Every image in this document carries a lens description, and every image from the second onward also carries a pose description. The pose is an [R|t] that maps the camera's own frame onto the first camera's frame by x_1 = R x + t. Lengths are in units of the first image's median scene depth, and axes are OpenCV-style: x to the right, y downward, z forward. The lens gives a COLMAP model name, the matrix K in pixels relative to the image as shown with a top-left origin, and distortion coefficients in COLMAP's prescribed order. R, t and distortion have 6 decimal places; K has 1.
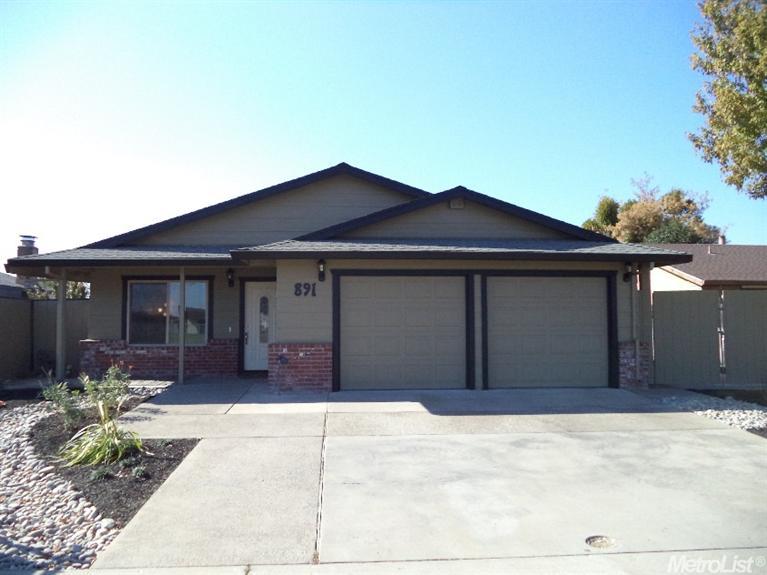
lens RADIAL K [[622.2, 0, 382.9], [0, 622.2, 285.2], [0, 0, 1]] dist [0.003827, -0.000850]
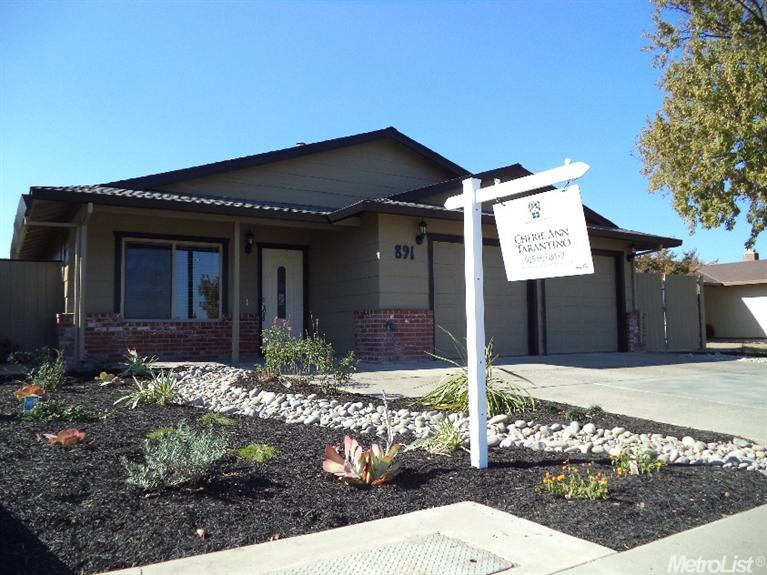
lens RADIAL K [[622.2, 0, 383.7], [0, 622.2, 289.5], [0, 0, 1]] dist [0.003827, -0.000850]
pose [[0.879932, 0.024835, 0.474451, -0.581265], [-0.016262, 0.999622, -0.022164, 0.082296], [-0.474822, 0.011787, 0.880003, 0.192225]]
